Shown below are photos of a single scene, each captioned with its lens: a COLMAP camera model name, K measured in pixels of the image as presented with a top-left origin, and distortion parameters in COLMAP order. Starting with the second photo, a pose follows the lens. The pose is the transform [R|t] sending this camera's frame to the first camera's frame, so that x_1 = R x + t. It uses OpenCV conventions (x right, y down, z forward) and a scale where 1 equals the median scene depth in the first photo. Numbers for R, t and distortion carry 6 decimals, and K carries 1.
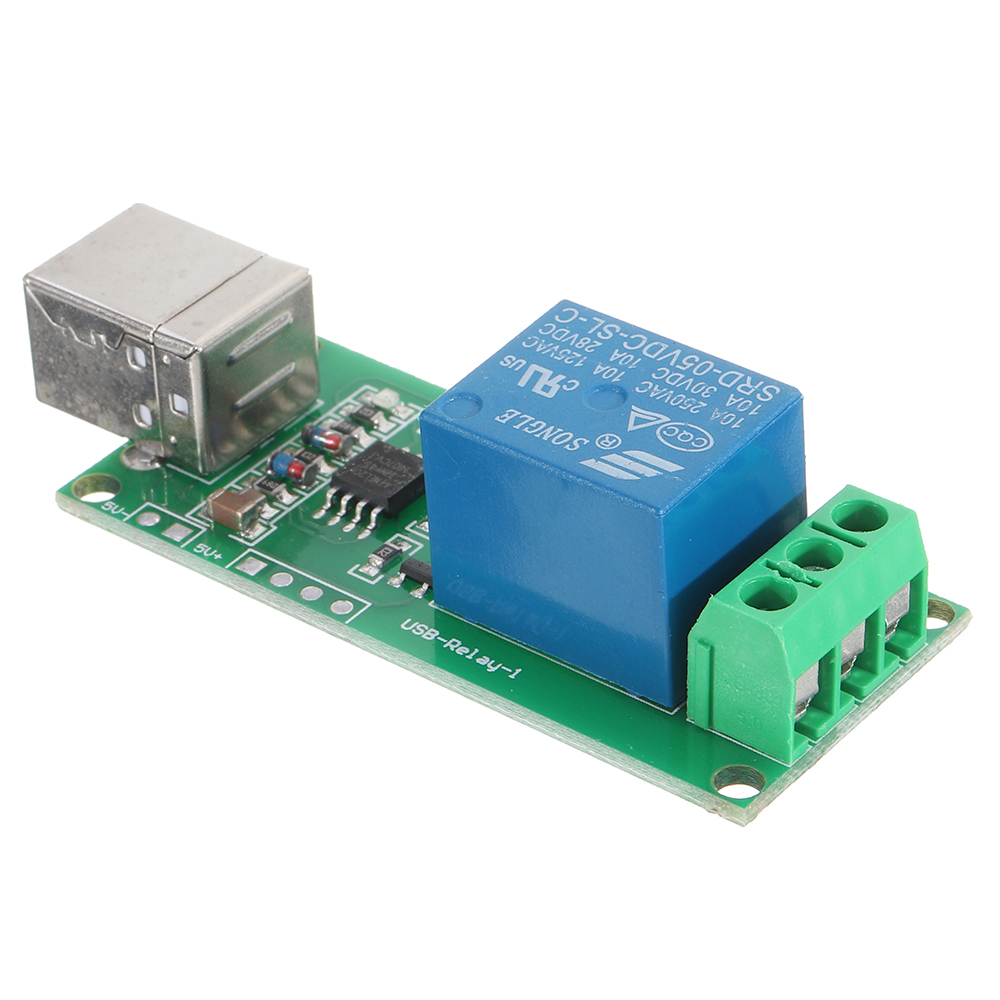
lens RADIAL K [[3998.8, 0, 496.1], [0, 3998.8, 501.3], [0, 0, 1]] dist [0.362108, 0.000000]
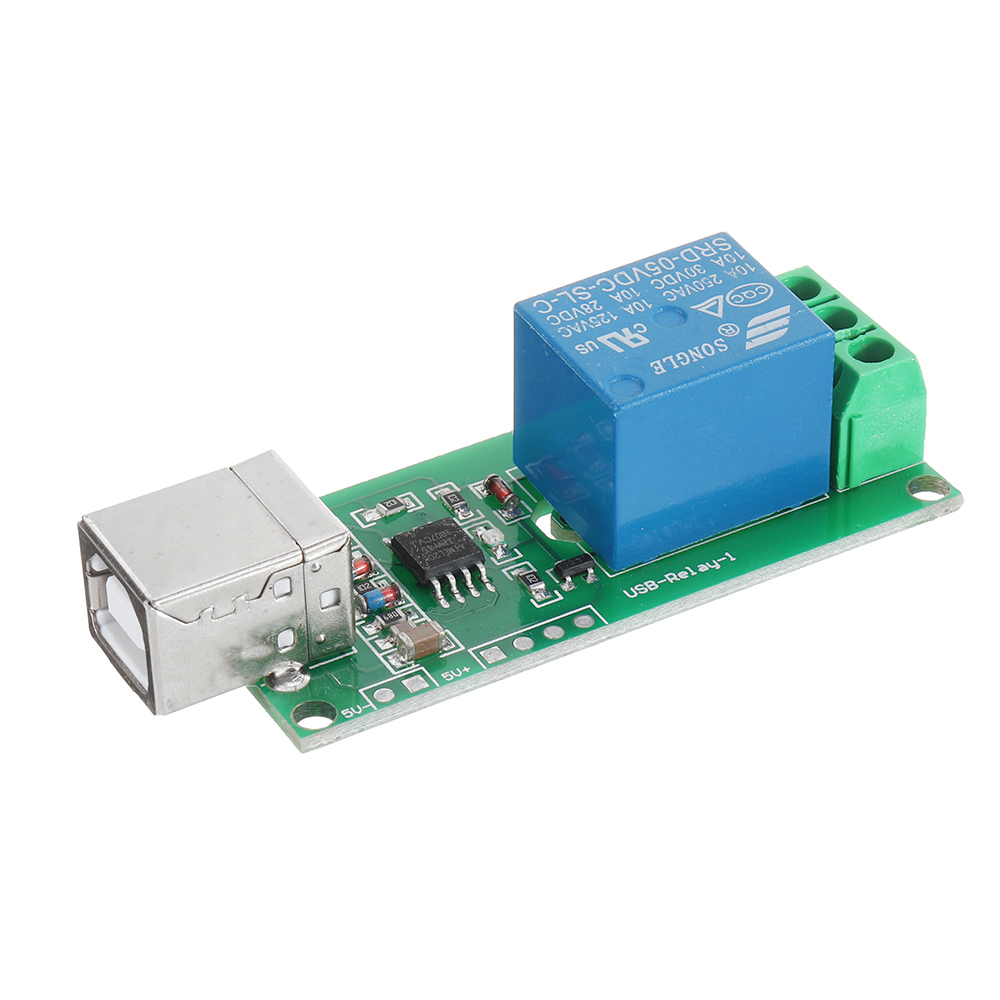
lens RADIAL K [[3978.1, 0, 463.6], [0, 3978.1, 518.4], [0, 0, 1]] dist [0.497751, 0.000000]
pose [[0.389626, -0.535874, 0.749020, -0.902743], [0.548531, 0.788329, 0.278661, -0.337519], [-0.739801, 0.302287, 0.601096, 0.347839]]
